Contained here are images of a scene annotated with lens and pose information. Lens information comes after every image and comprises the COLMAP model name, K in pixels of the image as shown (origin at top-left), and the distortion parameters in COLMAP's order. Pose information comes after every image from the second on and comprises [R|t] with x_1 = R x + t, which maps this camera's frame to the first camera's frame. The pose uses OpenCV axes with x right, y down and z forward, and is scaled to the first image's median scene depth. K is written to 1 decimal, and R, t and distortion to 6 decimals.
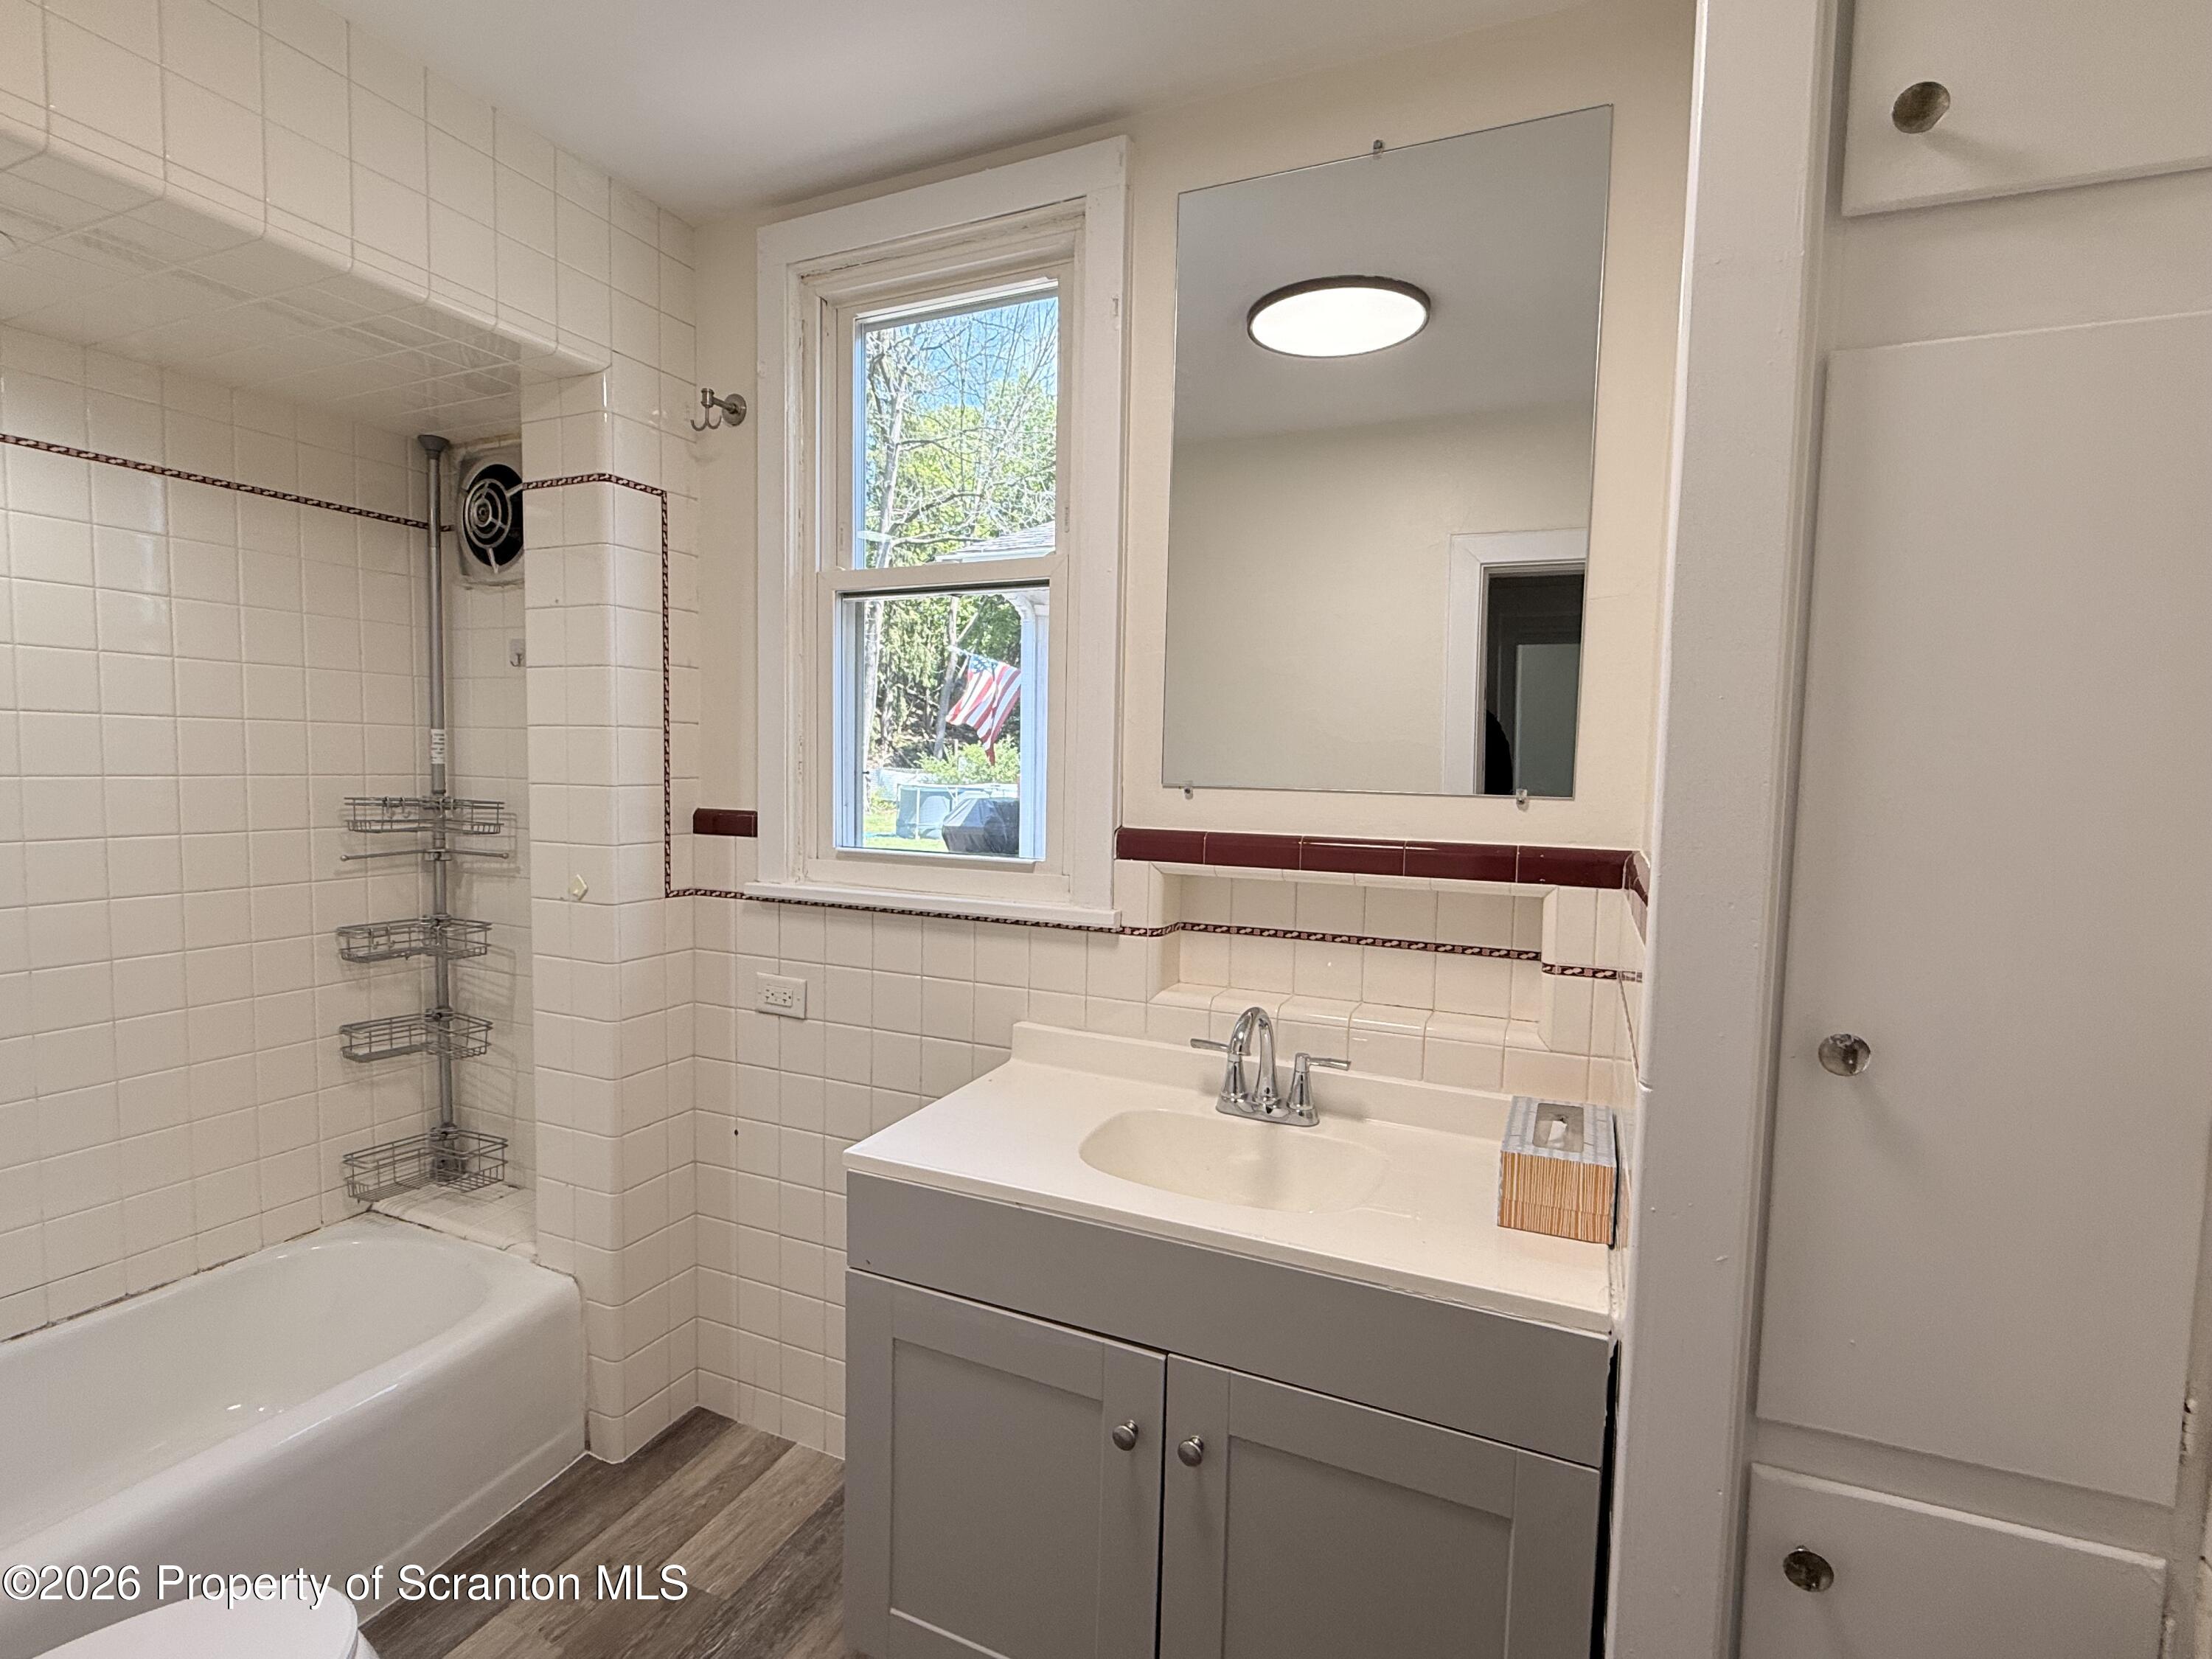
lens RADIAL K [[1066.4, 0, 1098.2], [0, 1066.4, 835.2], [0, 0, 1]] dist [0.000930, -0.002008]
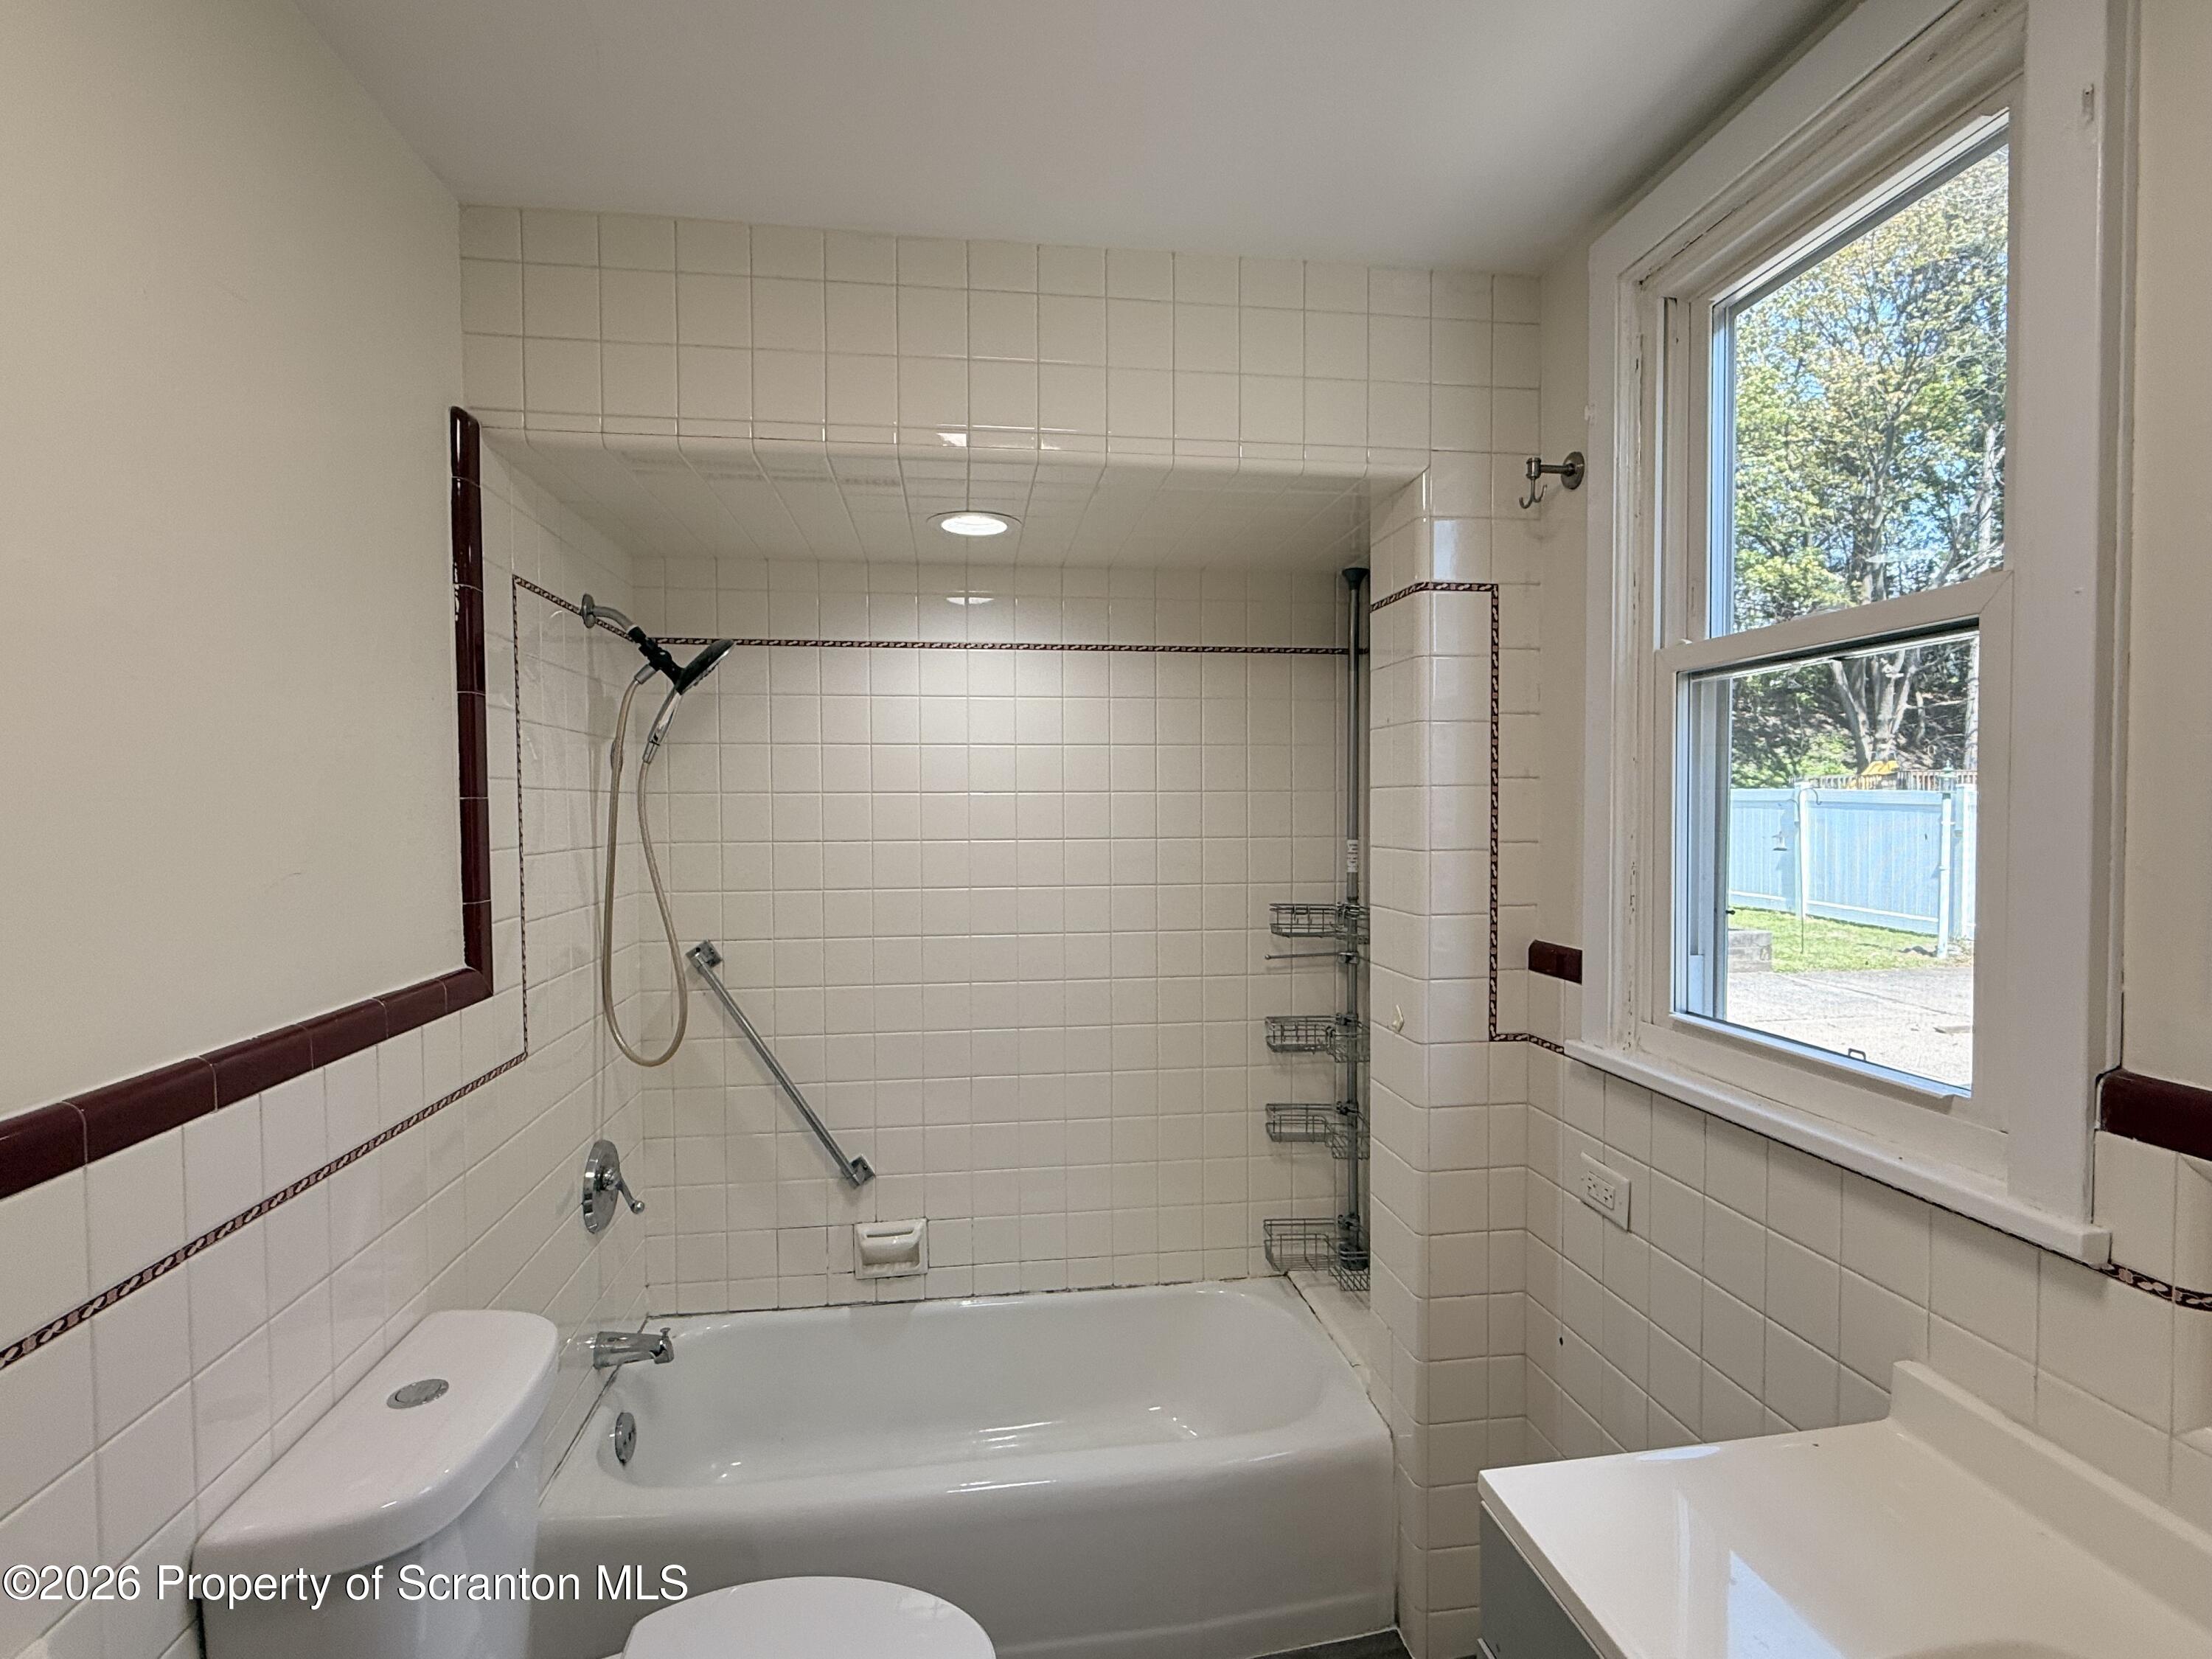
lens RADIAL K [[1066.4, 0, 1105.9], [0, 1066.4, 837.2], [0, 0, 1]] dist [0.000930, -0.002008]
pose [[0.541195, 0.000902, -0.840896, 0.164545], [-0.043100, 0.998715, -0.026667, -0.073288], [0.839792, 0.050675, 0.540539, 0.253559]]
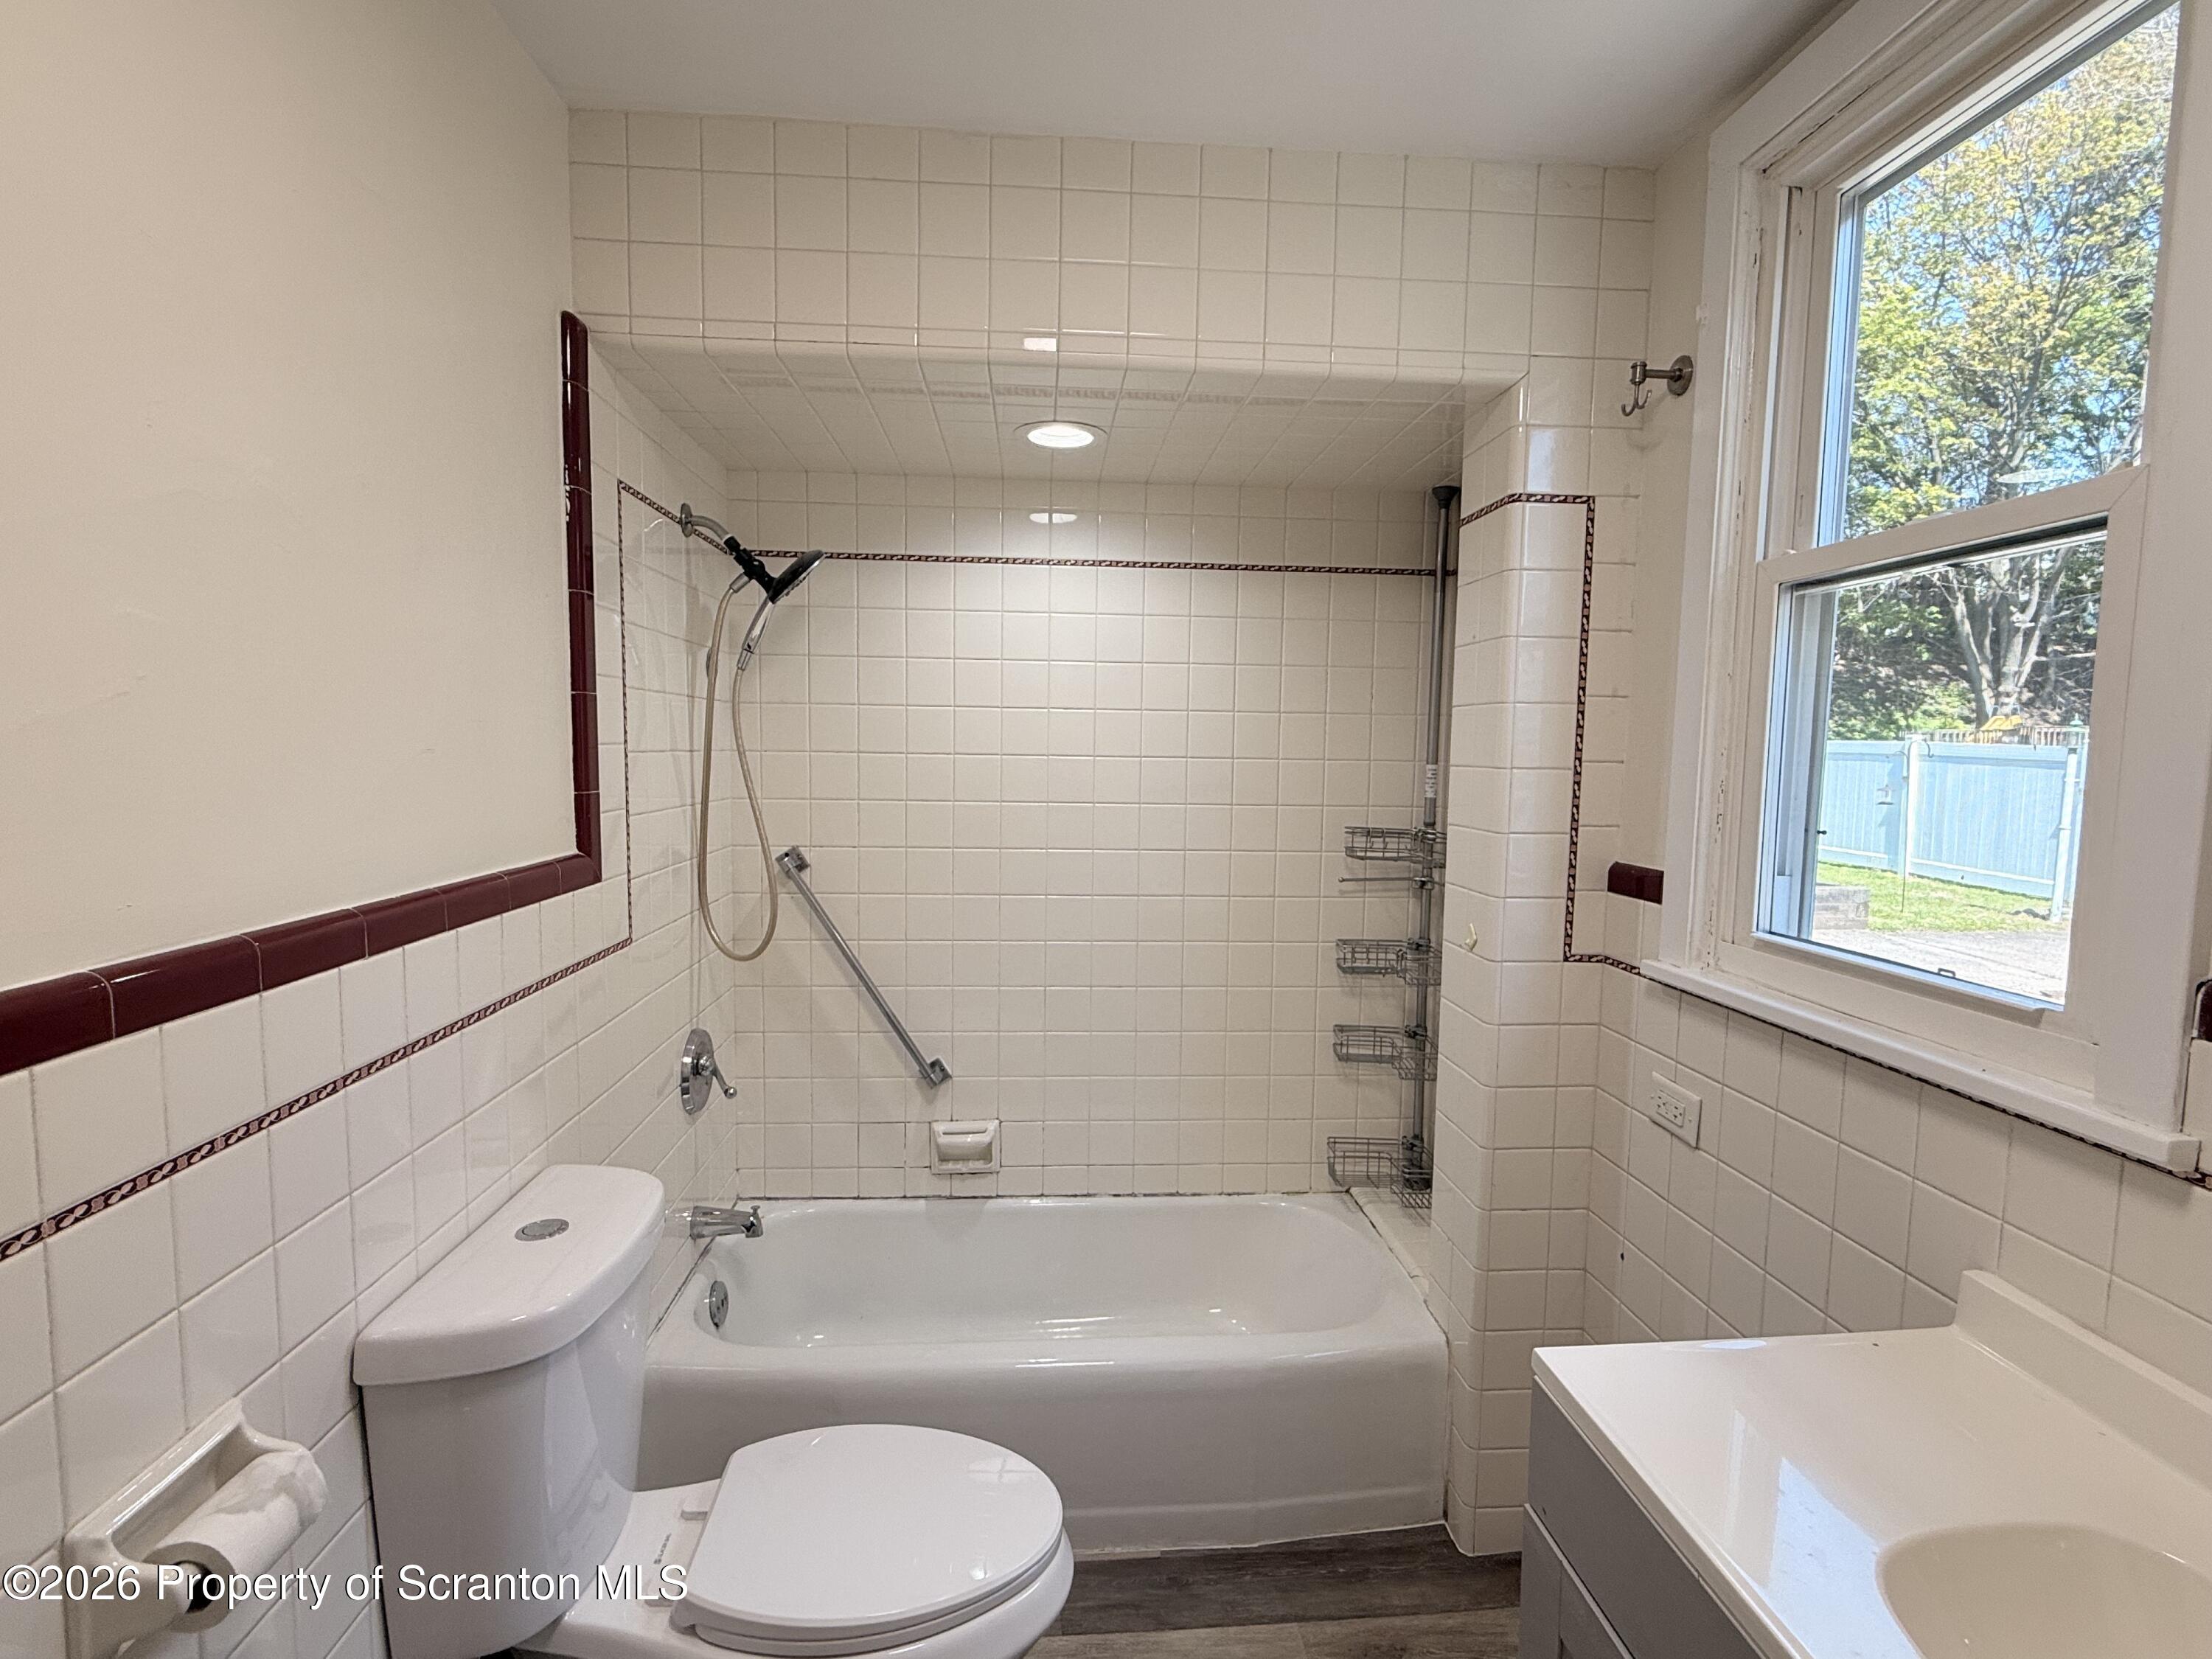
lens RADIAL K [[1066.4, 0, 1106.1], [0, 1066.4, 836.2], [0, 0, 1]] dist [0.000930, -0.002008]
pose [[0.482867, 0.060716, -0.873586, 0.175586], [-0.068169, 0.997172, 0.031626, -0.046843], [0.873036, 0.044280, 0.485641, 0.242899]]
